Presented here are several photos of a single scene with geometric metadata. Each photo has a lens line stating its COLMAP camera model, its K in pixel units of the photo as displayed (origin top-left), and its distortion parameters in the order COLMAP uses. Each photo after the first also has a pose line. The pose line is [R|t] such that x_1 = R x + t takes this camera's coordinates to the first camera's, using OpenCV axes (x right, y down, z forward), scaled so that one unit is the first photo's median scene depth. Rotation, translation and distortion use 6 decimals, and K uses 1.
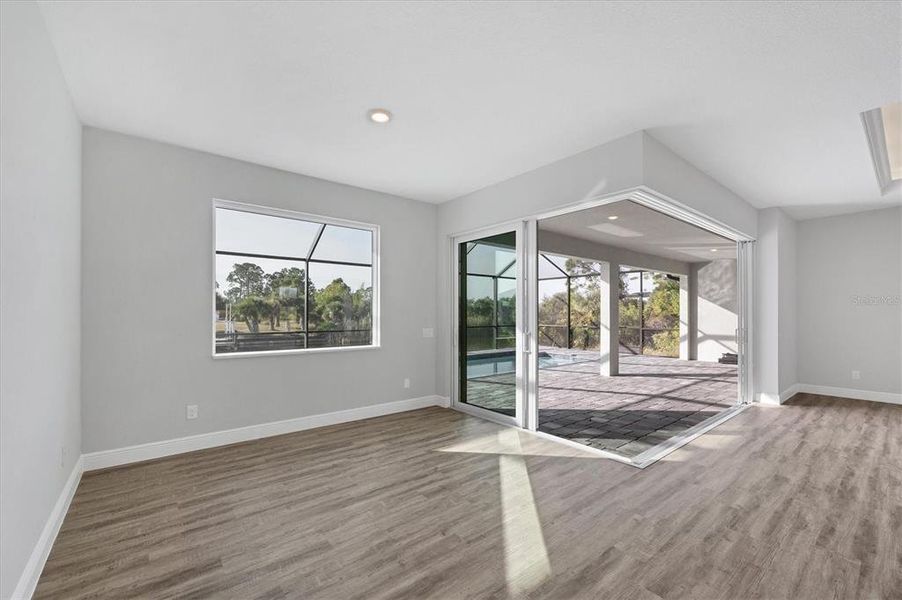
lens RADIAL K [[373.6, 0, 451.8], [0, 373.6, 310.8], [0, 0, 1]] dist [-0.000454, -0.000375]
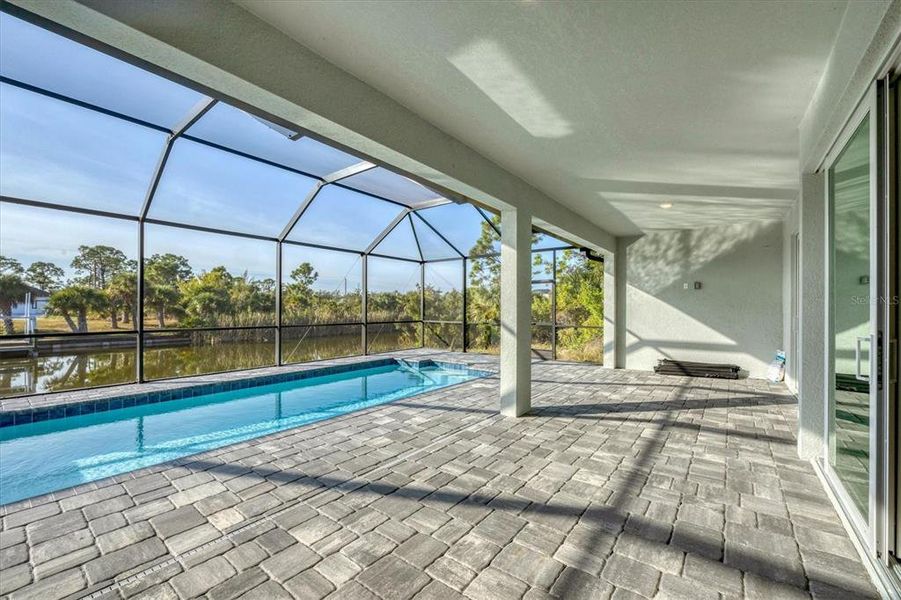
lens RADIAL K [[361.2, 0, 451.5], [0, 361.2, 306.9], [0, 0, 1]] dist [0.002888, 0.000189]
pose [[0.973612, 0.003388, 0.228183, 0.079836], [-0.004079, 0.999988, 0.002555, 0.004637], [-0.228172, -0.003419, 0.973615, 0.193205]]
